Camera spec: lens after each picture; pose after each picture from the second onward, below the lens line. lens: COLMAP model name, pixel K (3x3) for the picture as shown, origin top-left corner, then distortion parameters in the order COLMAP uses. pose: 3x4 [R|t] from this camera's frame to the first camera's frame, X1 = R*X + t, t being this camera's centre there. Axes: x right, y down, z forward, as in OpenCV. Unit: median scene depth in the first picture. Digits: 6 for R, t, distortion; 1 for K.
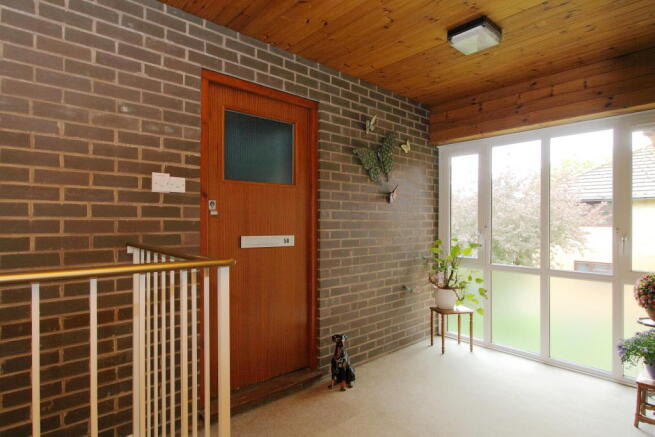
lens RADIAL K [[367.2, 0, 327.2], [0, 367.2, 219.1], [0, 0, 1]] dist [-0.003323, -0.000433]
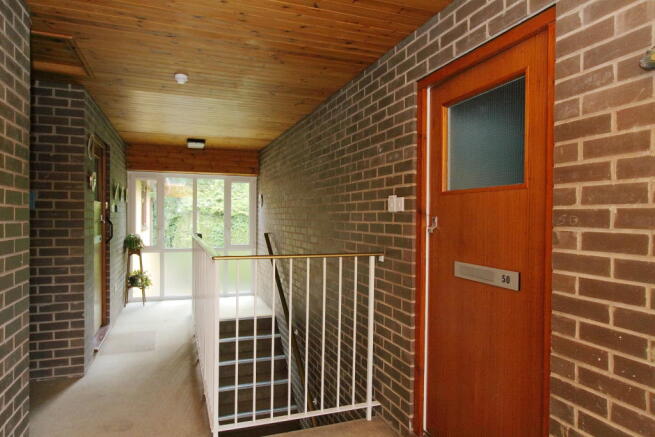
lens RADIAL K [[418.9, 0, 327.6], [0, 418.9, 219.4], [0, 0, 1]] dist [0.004652, 0.000845]
pose [[-0.390360, 0.000318, -0.920662, 0.786276], [-0.003373, 0.999993, 0.001775, -0.048330], [0.920656, 0.003798, -0.390356, 1.237810]]
